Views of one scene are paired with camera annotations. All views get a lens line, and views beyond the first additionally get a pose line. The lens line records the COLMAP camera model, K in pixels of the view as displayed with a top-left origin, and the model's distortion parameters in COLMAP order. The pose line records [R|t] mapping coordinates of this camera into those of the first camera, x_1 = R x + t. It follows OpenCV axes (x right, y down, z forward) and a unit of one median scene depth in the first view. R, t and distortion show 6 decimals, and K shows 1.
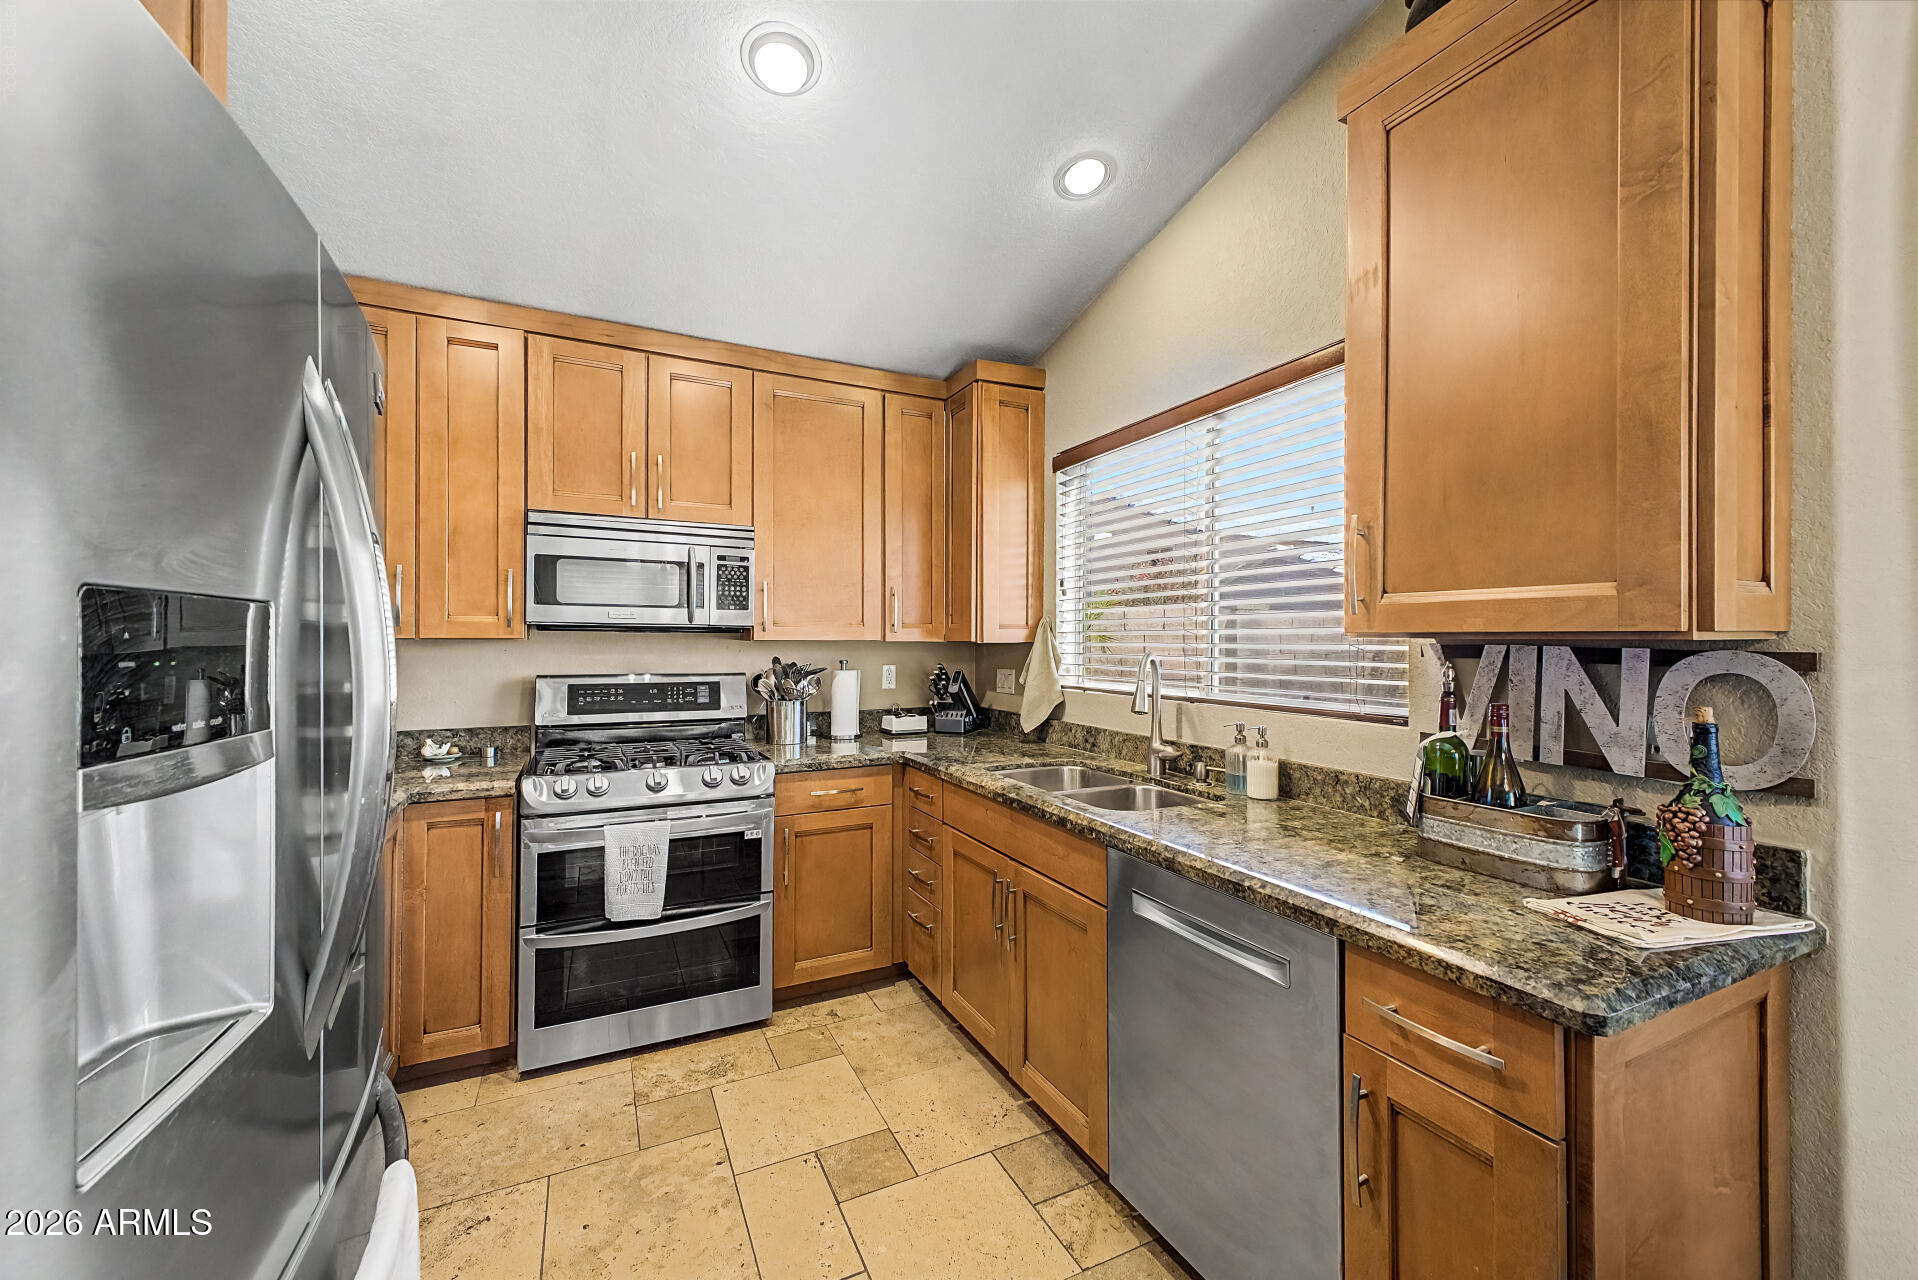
lens RADIAL K [[761.6, 0, 959.0], [0, 761.6, 640.0], [0, 0, 1]] dist [0.027045, -0.016058]
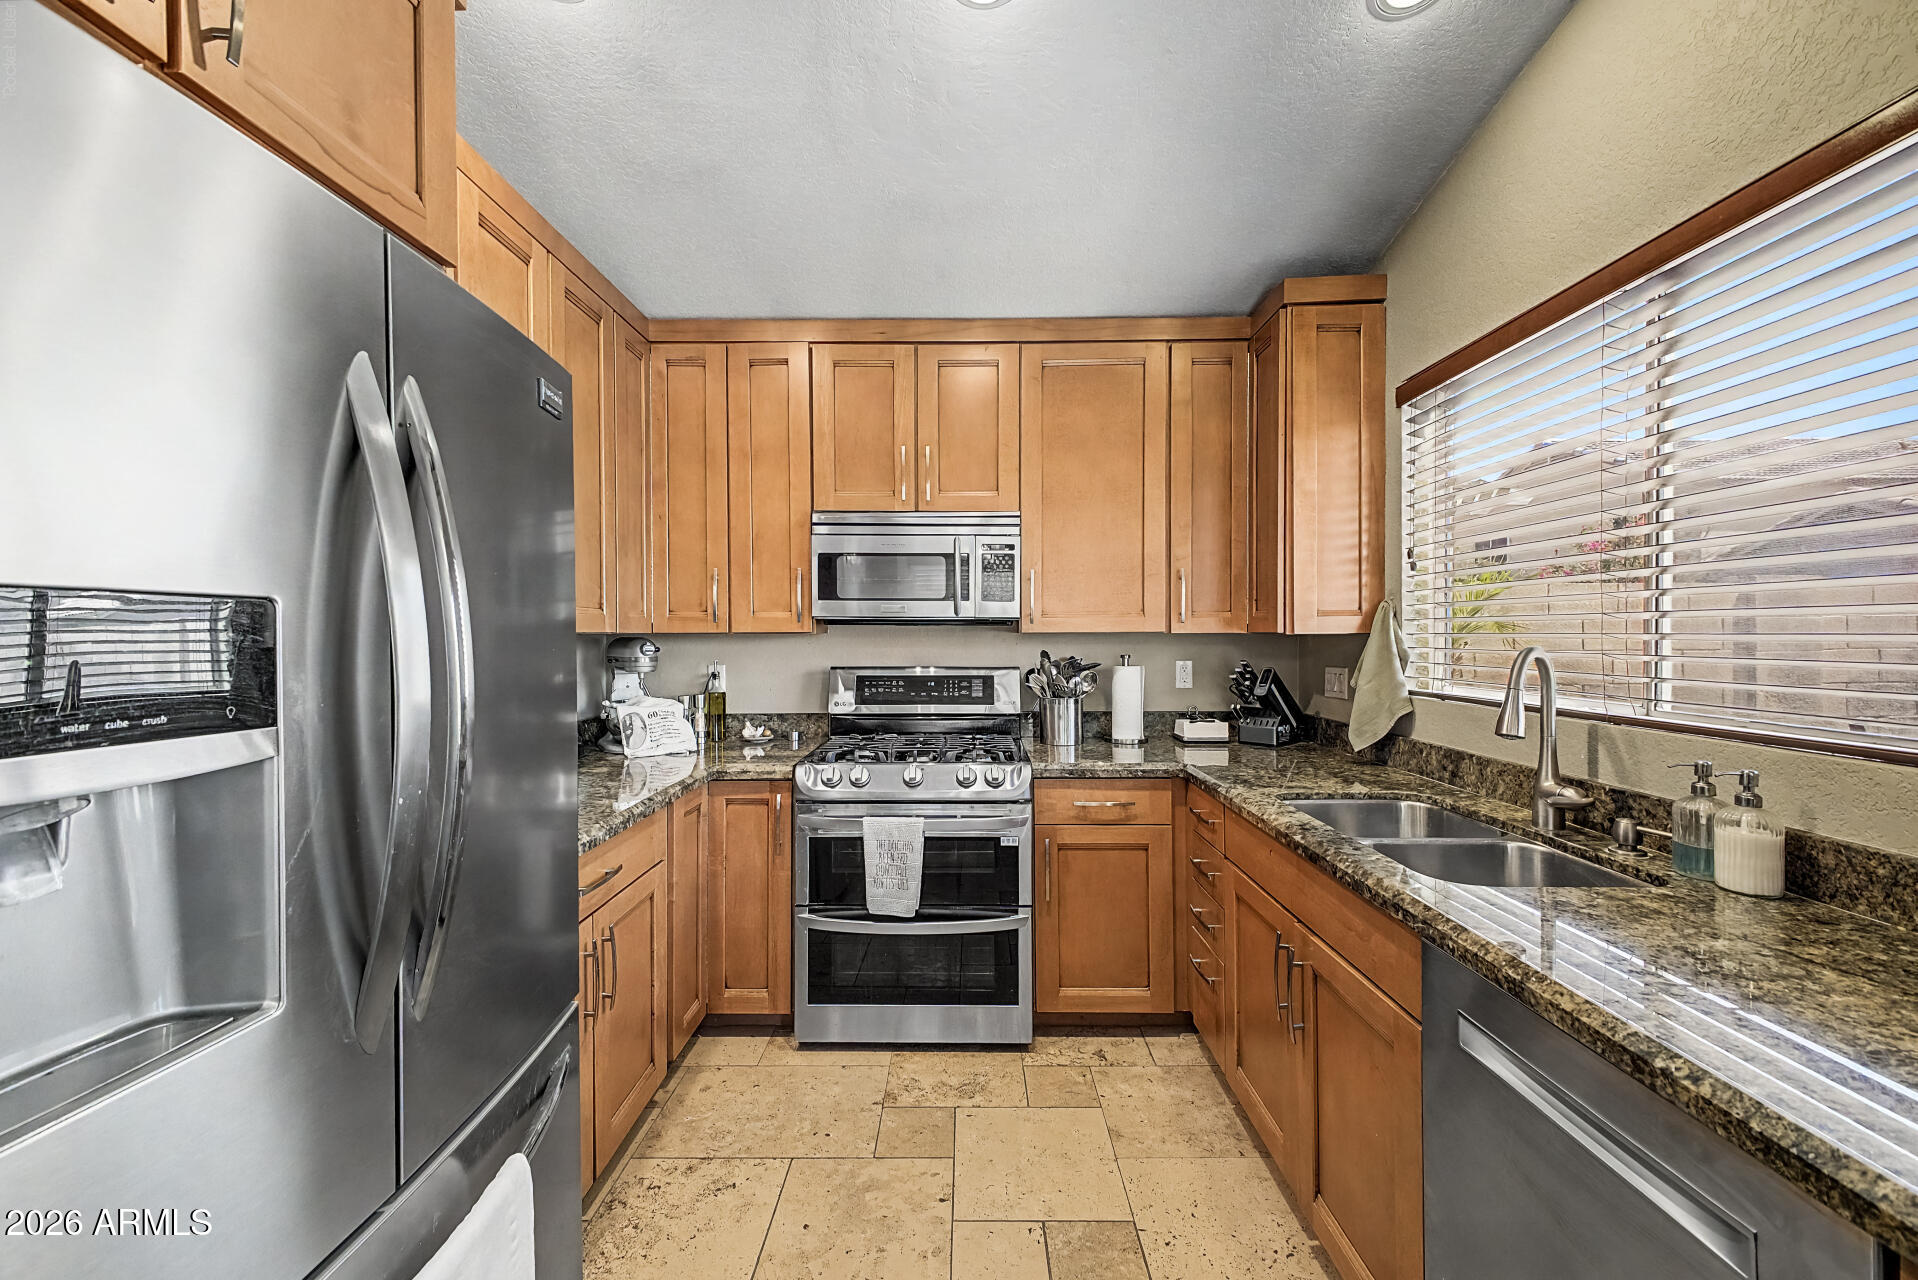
lens RADIAL K [[761.6, 0, 959.0], [0, 761.6, 640.0], [0, 0, 1]] dist [0.027045, -0.016058]
pose [[0.891573, -0.001451, -0.452875, 0.095304], [0.006108, 0.999942, 0.008821, 0.000591], [0.452836, -0.010630, 0.891530, 0.147807]]
